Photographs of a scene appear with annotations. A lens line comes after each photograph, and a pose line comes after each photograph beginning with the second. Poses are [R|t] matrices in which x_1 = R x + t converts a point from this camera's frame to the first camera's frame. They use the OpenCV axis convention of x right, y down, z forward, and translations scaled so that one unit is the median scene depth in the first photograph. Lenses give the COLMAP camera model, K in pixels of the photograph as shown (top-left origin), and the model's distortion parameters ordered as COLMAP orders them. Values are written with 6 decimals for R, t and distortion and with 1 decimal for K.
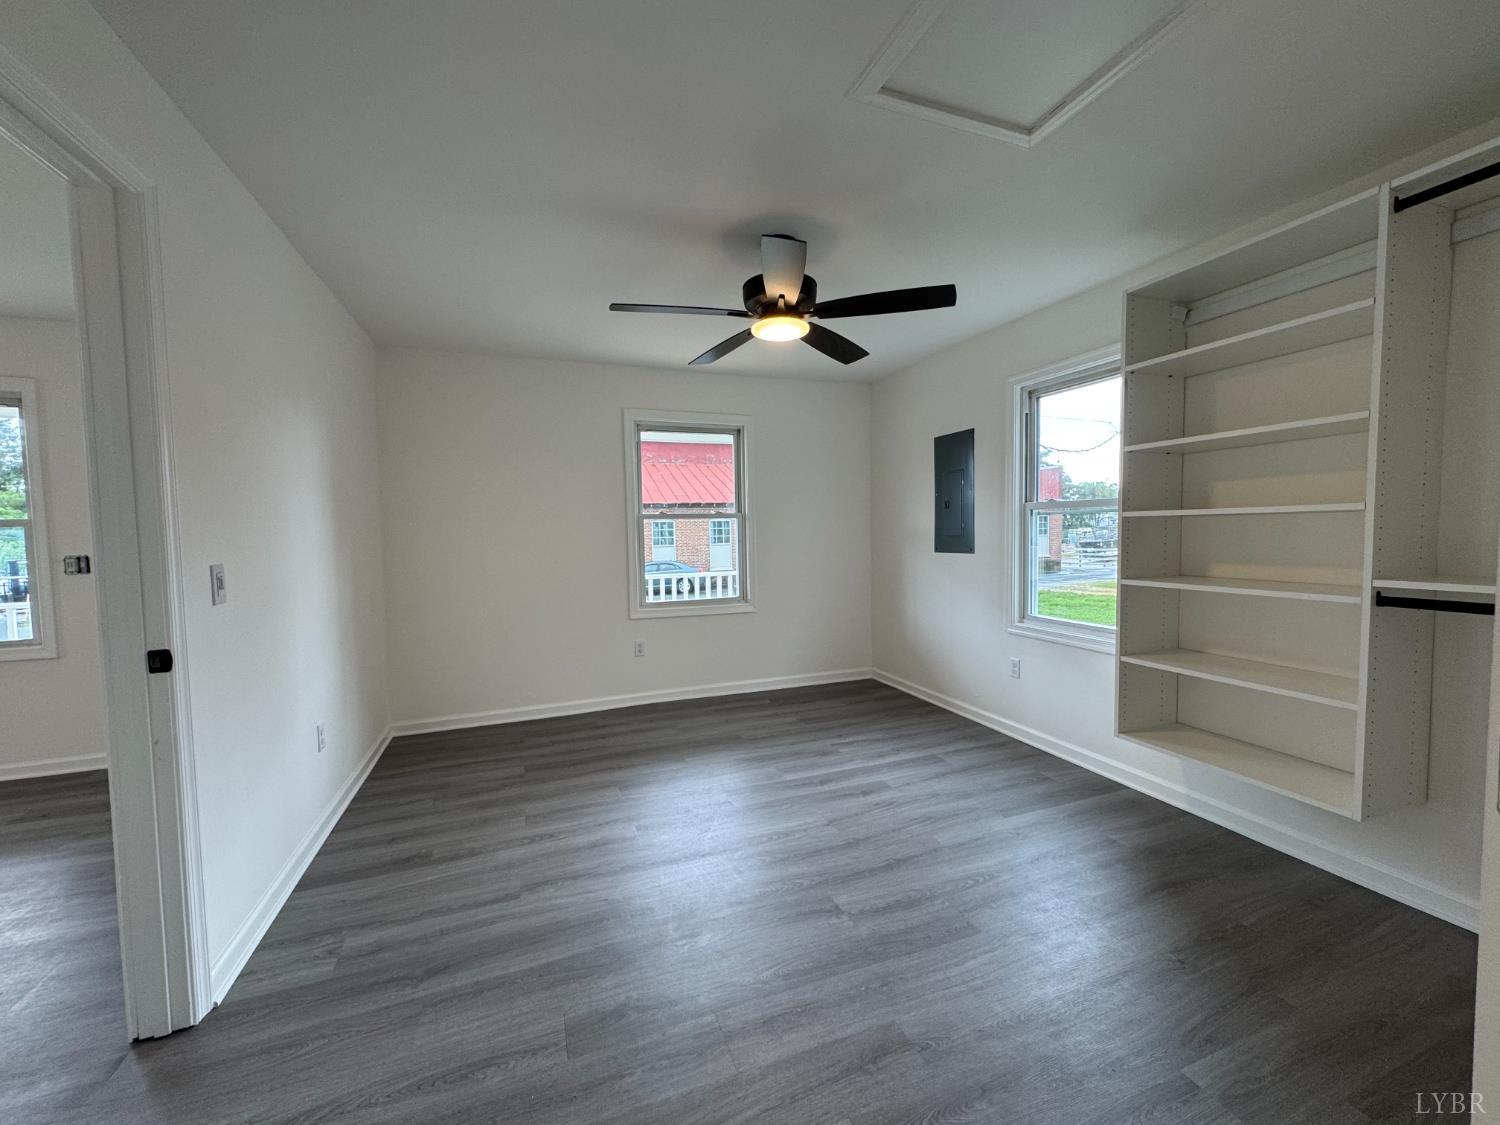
lens RADIAL K [[597.8, 0, 751.2], [0, 597.8, 563.2], [0, 0, 1]] dist [-0.000259, 0.000398]
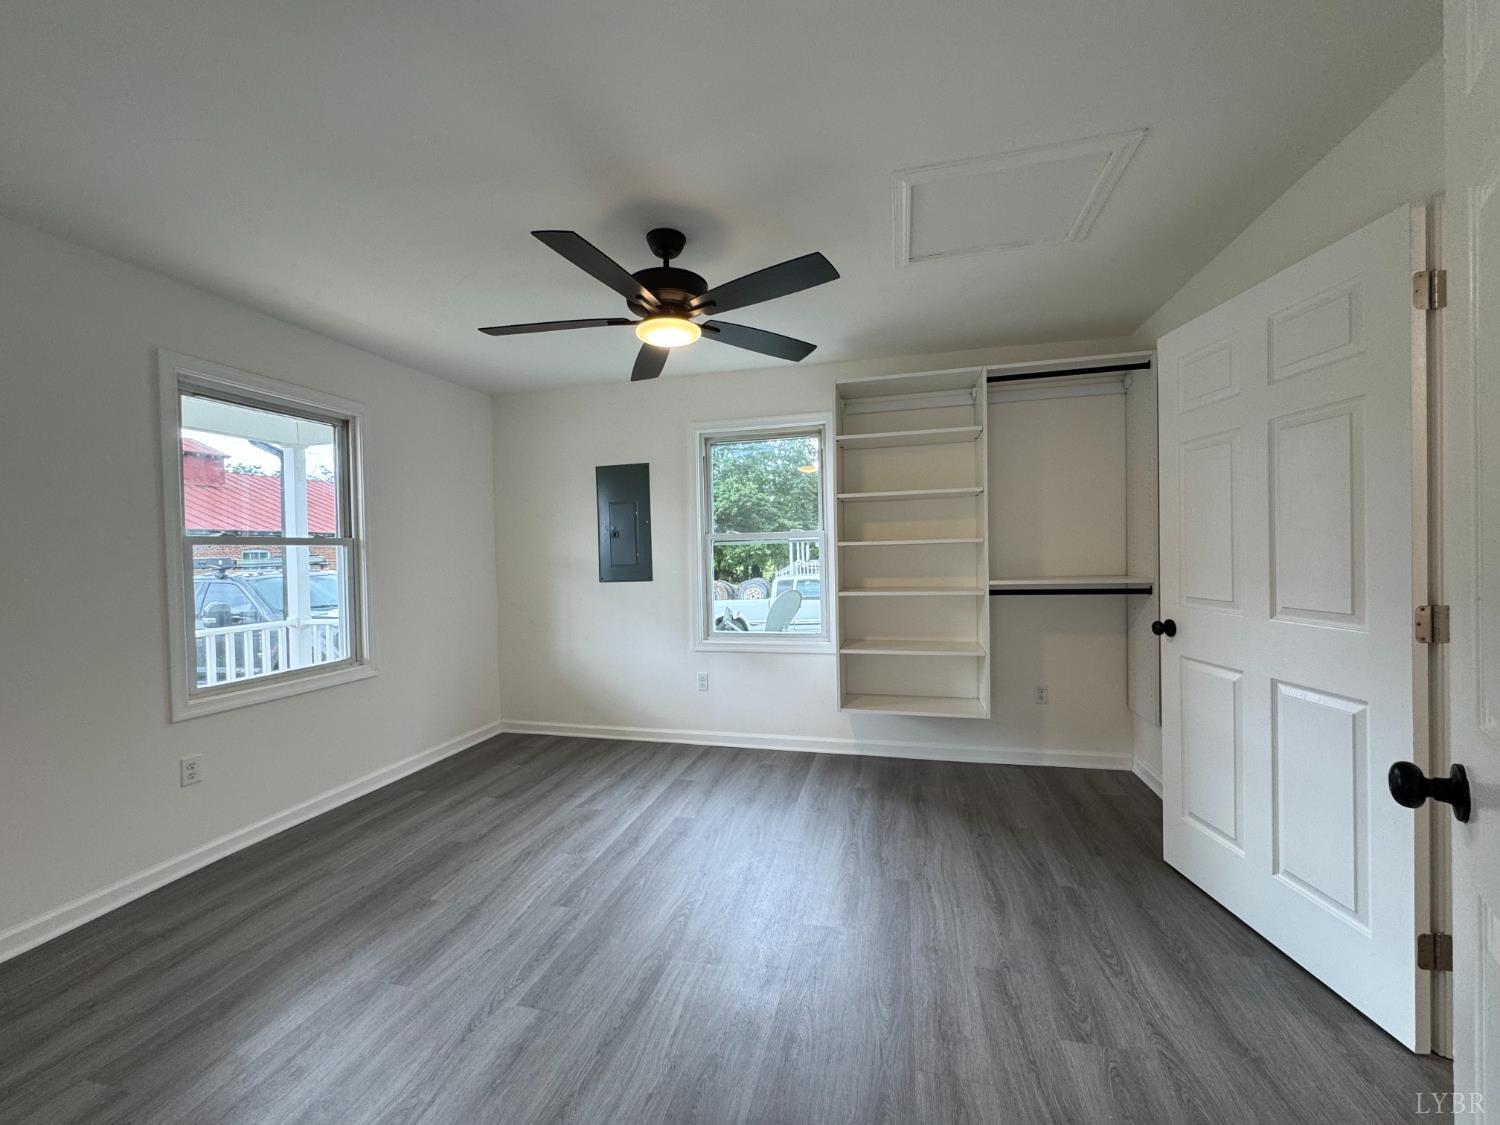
lens RADIAL K [[597.8, 0, 751.2], [0, 597.8, 563.2], [0, 0, 1]] dist [-0.000259, 0.000398]
pose [[0.572776, -0.010202, 0.819648, -0.422418], [0.058875, 0.997852, -0.028722, -0.008278], [-0.817595, 0.064708, 0.572147, 0.276235]]
